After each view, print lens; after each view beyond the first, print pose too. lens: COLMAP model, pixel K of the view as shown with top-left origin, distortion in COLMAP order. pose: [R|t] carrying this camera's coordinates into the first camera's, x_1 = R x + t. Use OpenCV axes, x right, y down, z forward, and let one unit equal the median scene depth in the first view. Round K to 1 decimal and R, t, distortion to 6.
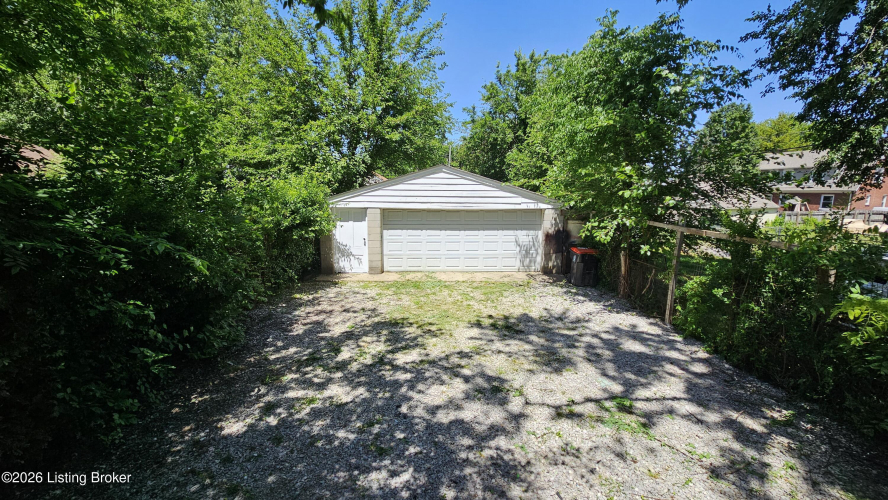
lens RADIAL K [[356.4, 0, 440.7], [0, 356.4, 249.2], [0, 0, 1]] dist [-0.000575, -0.000146]
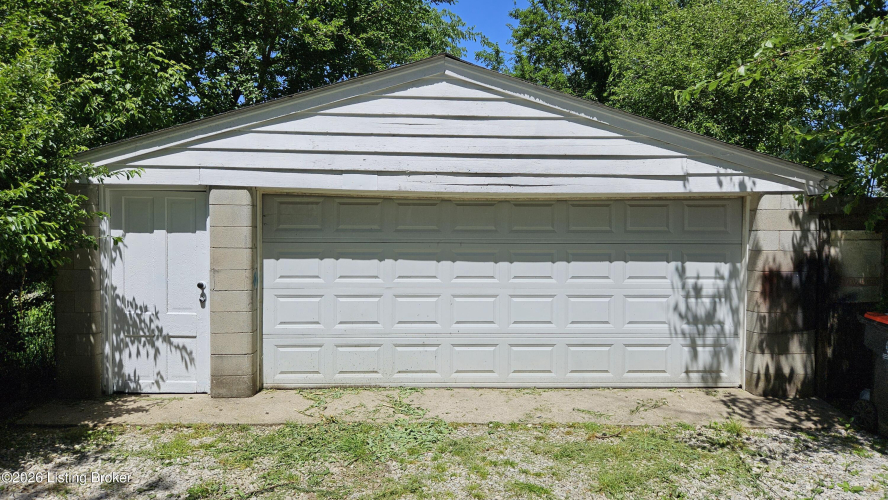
lens RADIAL K [[578.4, 0, 436.9], [0, 578.4, 263.5], [0, 0, 1]] dist [0.077826, -0.063688]
pose [[0.999965, 0.002080, 0.008142, -0.005976], [-0.001236, 0.994751, -0.102318, 0.004458], [-0.008312, 0.102304, 0.994718, 0.475817]]
